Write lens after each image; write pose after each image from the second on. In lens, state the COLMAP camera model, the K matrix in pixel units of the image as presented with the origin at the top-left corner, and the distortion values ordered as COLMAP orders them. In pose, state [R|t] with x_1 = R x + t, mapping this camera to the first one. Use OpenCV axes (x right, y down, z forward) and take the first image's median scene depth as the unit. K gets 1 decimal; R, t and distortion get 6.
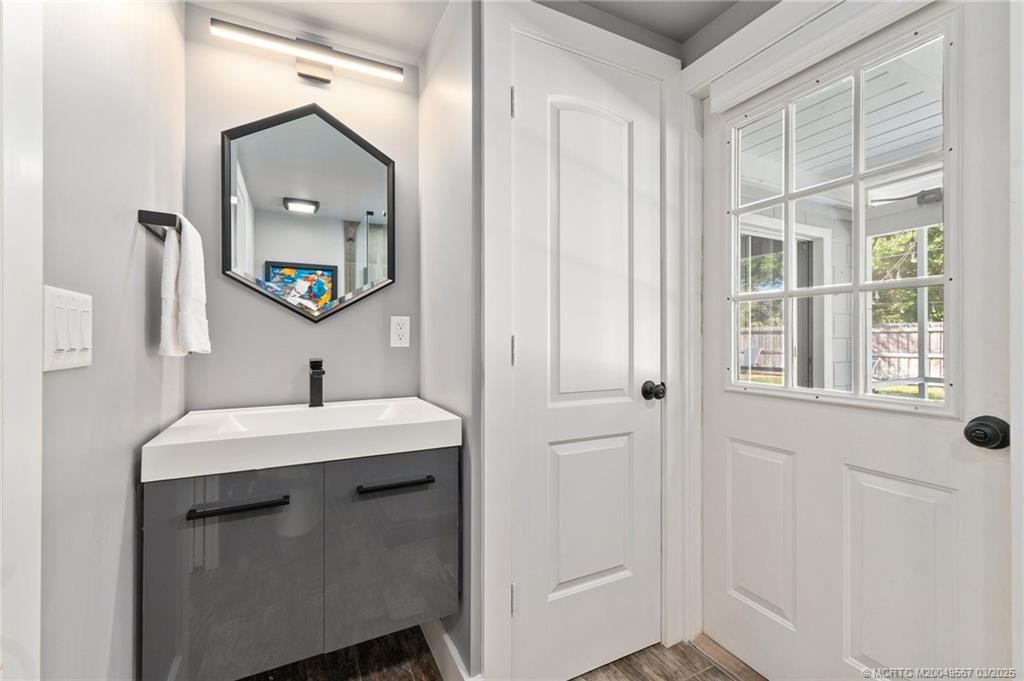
lens RADIAL K [[425.2, 0, 508.7], [0, 425.2, 338.1], [0, 0, 1]] dist [0.002517, -0.000019]
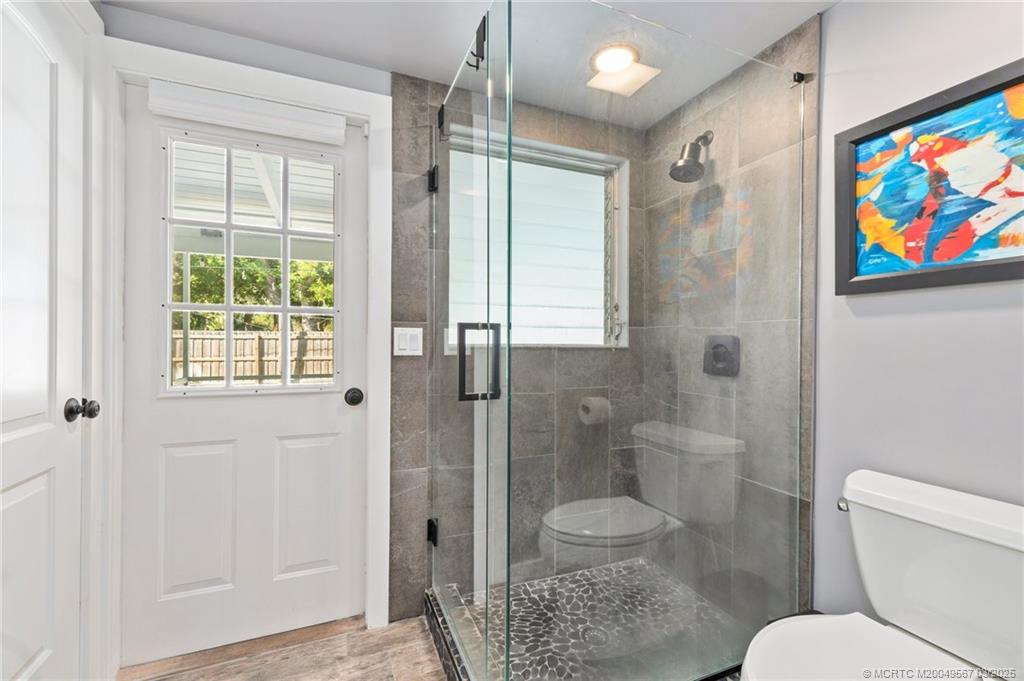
lens RADIAL K [[432.6, 0, 500.0], [0, 432.6, 347.8], [0, 0, 1]] dist [-0.000086, 0.000110]
pose [[0.080445, -0.004842, 0.996747, -0.425839], [-0.005790, 0.999969, 0.005325, -0.003631], [-0.996742, -0.006199, 0.080415, 0.131492]]
